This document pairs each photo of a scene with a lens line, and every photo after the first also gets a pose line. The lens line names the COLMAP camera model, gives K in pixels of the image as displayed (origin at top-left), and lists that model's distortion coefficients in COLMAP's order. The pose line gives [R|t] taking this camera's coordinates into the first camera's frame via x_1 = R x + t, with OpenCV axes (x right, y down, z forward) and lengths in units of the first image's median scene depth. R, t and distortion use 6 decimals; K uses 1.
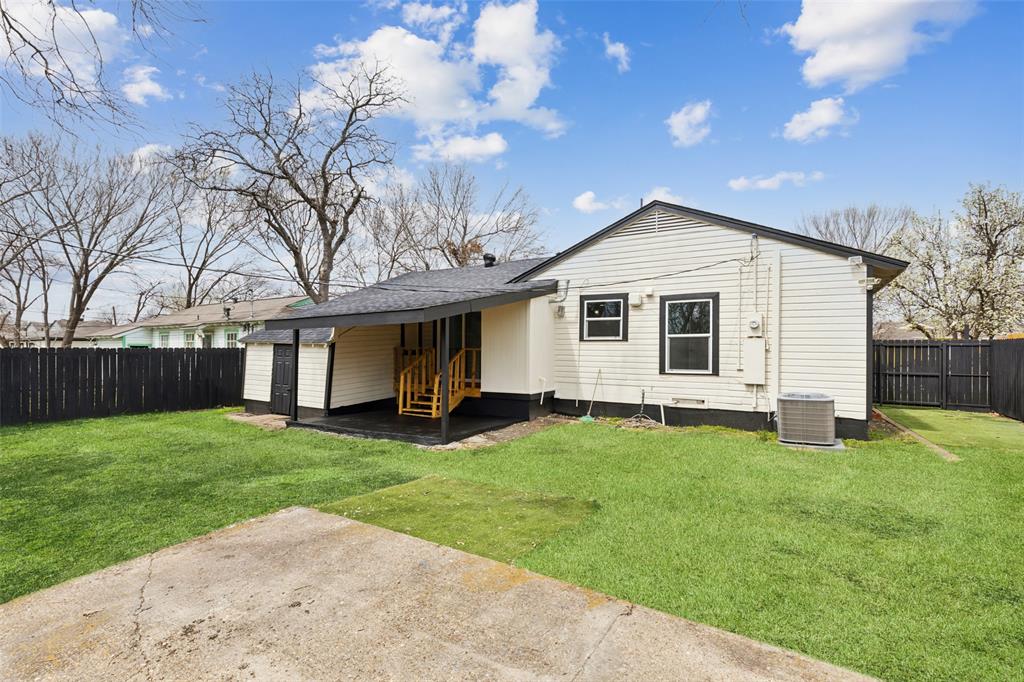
lens RADIAL K [[466.5, 0, 510.8], [0, 466.5, 346.8], [0, 0, 1]] dist [0.008227, -0.000439]
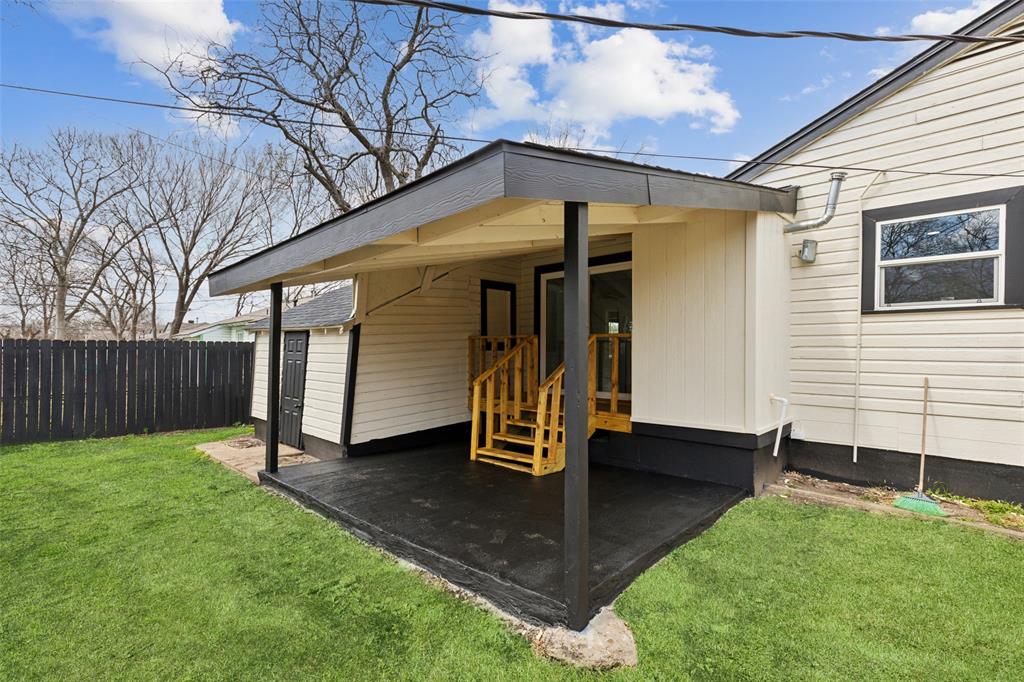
lens RADIAL K [[466.5, 0, 510.8], [0, 466.5, 346.8], [0, 0, 1]] dist [0.008227, -0.000439]
pose [[0.977914, -0.002907, -0.208988, -0.084002], [0.000743, 0.999945, -0.010434, 0.022551], [0.209007, 0.010048, 0.977862, 0.483714]]
